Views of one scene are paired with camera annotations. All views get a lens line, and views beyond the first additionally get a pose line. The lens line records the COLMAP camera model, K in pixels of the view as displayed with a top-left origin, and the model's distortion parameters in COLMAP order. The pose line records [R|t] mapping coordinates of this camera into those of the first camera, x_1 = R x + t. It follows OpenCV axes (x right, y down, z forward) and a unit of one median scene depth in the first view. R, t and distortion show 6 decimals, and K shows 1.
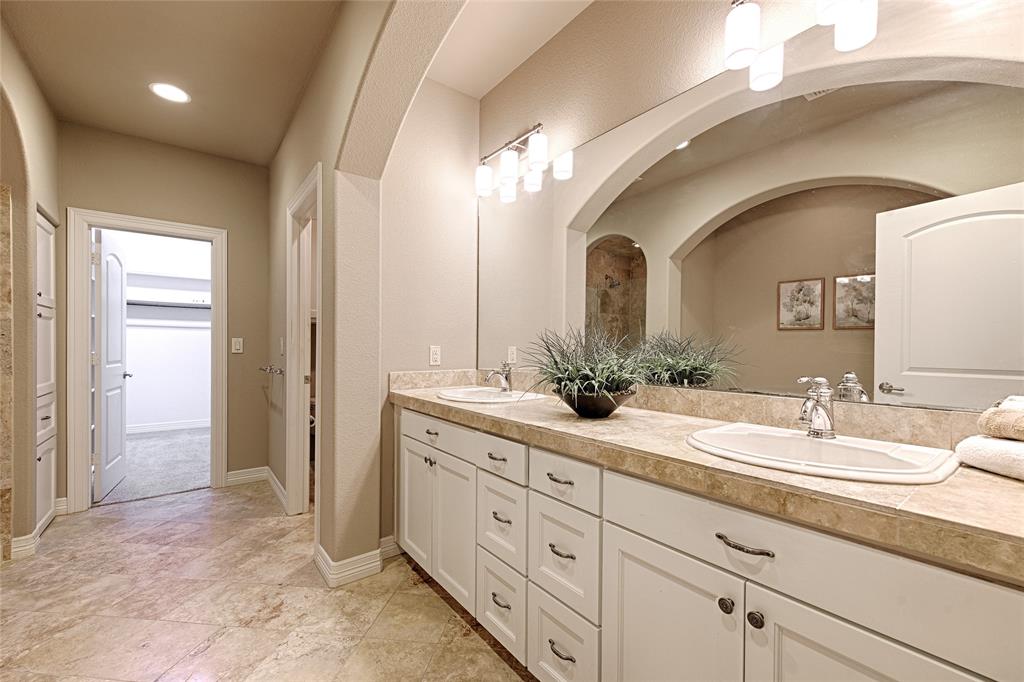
lens RADIAL K [[418.0, 0, 512.0], [0, 418.0, 341.0], [0, 0, 1]] dist [0.001166, 0.000477]
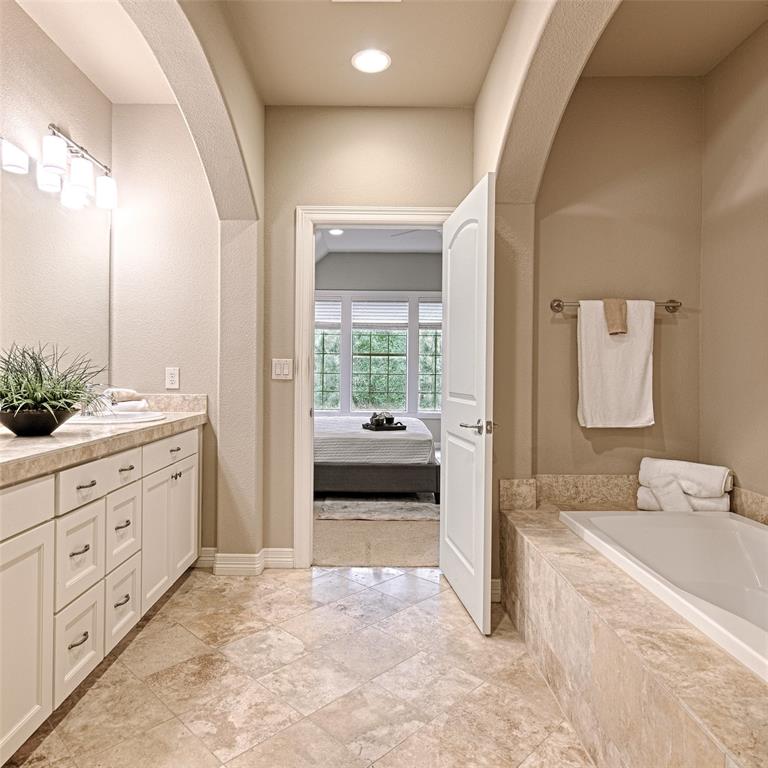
lens RADIAL K [[506.8, 0, 384.0], [0, 506.8, 384.0], [0, 0, 1]] dist [-0.000103, -0.000900]
pose [[-0.813210, -0.021322, 0.581580, -0.641028], [-0.020613, 0.999757, 0.007831, 0.016161], [-0.581606, -0.005620, -0.813451, 0.801778]]
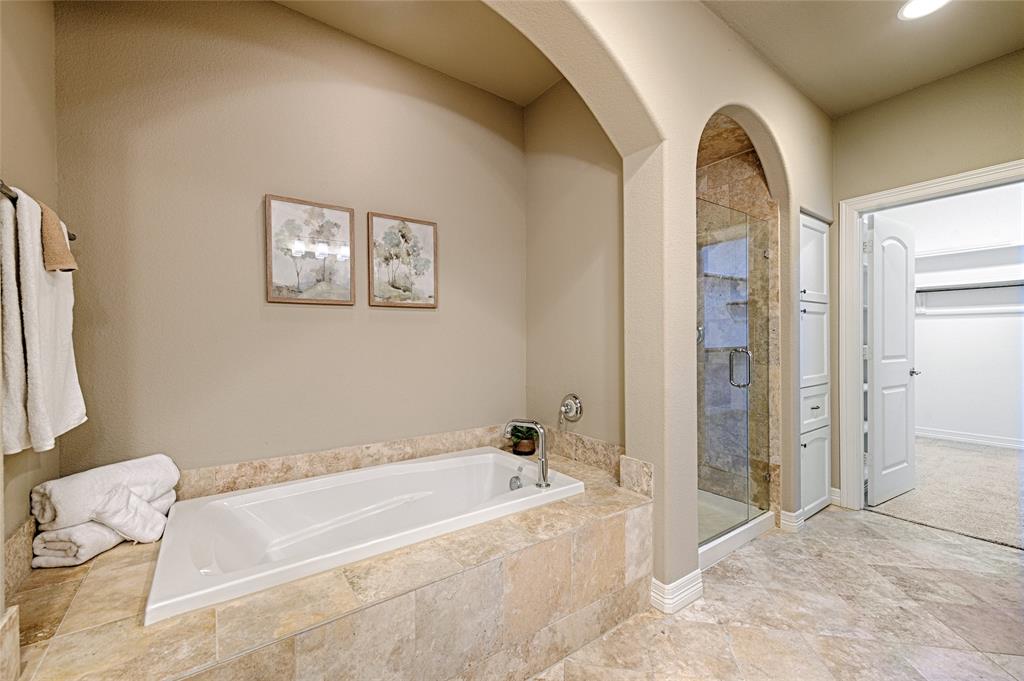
lens RADIAL K [[418.0, 0, 512.0], [0, 418.0, 340.5], [0, 0, 1]] dist [0.001166, 0.000477]
pose [[-0.026887, 0.000082, -0.999638, -0.040566], [0.016879, 0.999857, -0.000372, 0.001695], [0.999496, -0.016883, -0.026884, 0.278088]]
